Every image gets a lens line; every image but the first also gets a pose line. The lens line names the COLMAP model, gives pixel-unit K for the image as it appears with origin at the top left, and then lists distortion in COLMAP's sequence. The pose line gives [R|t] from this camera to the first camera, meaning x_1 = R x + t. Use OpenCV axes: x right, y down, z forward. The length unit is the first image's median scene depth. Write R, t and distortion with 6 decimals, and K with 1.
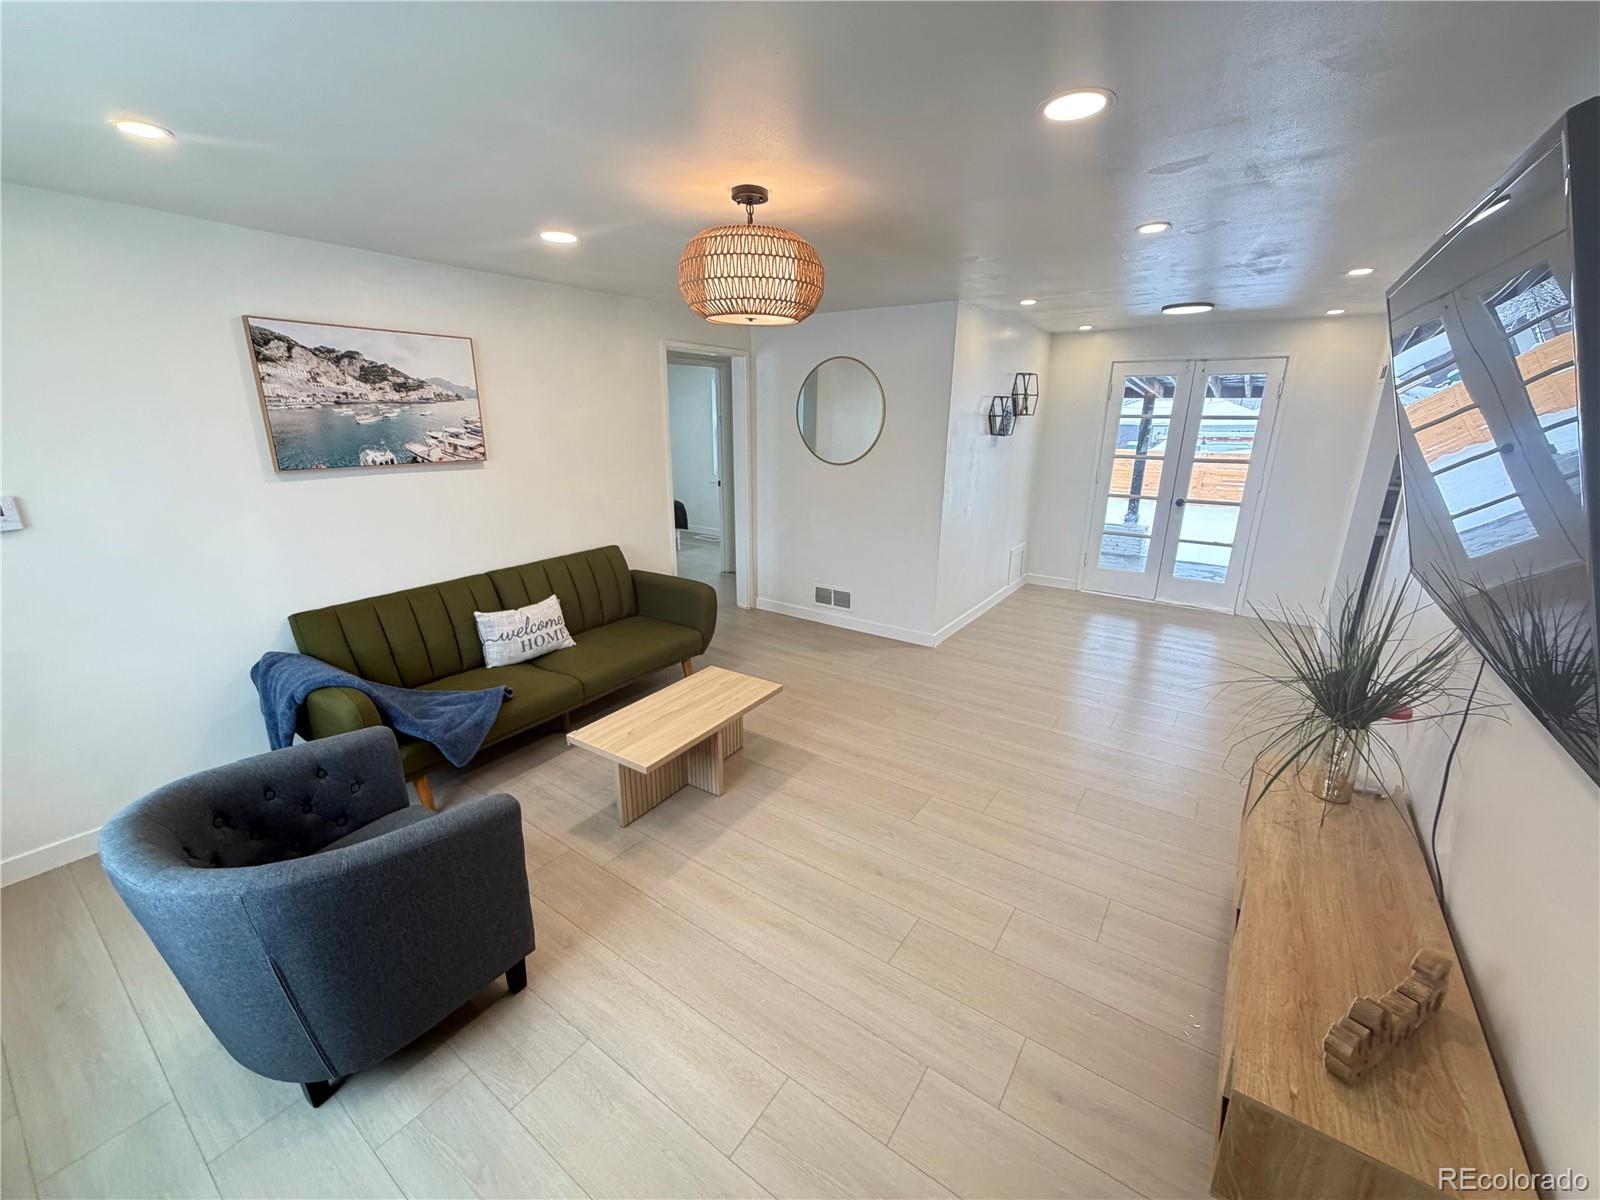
lens RADIAL K [[634.0, 0, 800.0], [0, 634.0, 600.0], [0, 0, 1]] dist [0.018378, 0.000047]
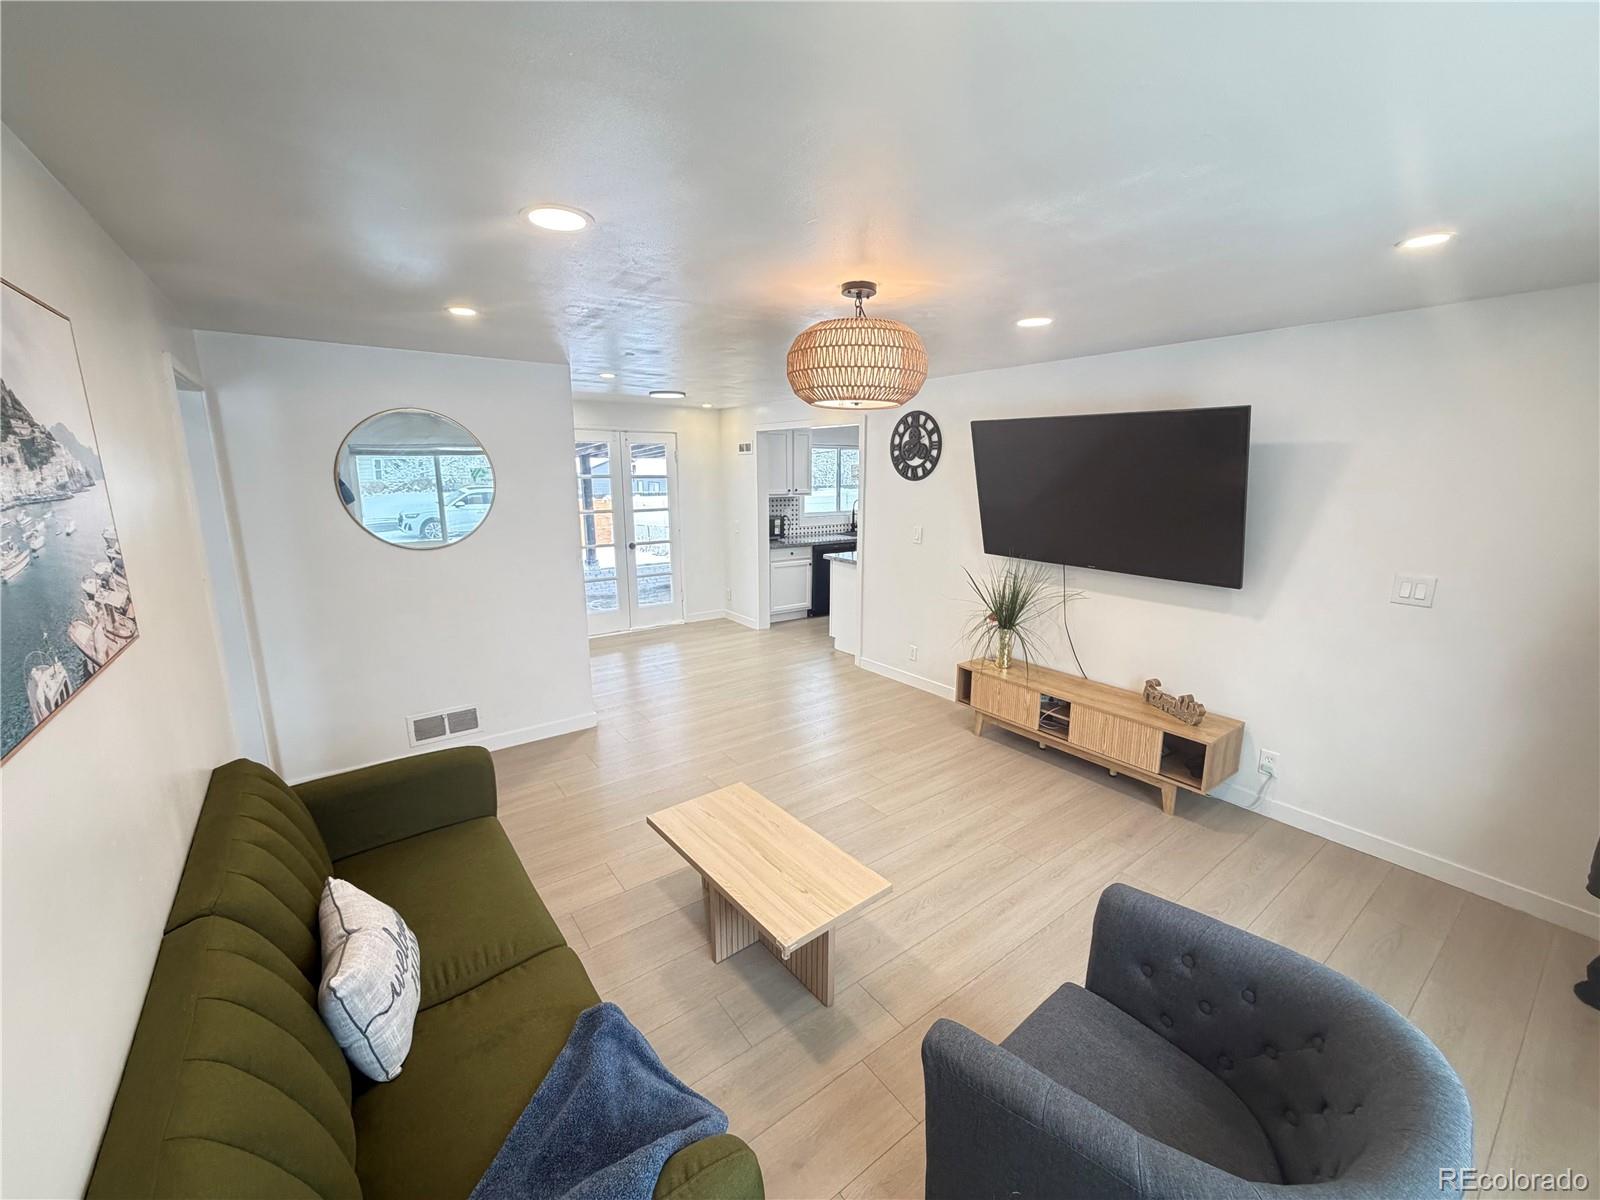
lens RADIAL K [[639.9, 0, 800.0], [0, 639.9, 600.0], [0, 0, 1]] dist [-0.014423, 0.000222]
pose [[0.321842, -0.199800, 0.925472, -0.522917], [0.267052, 0.956948, 0.113725, -0.128889], [-0.908351, 0.210547, 0.361343, 0.361057]]
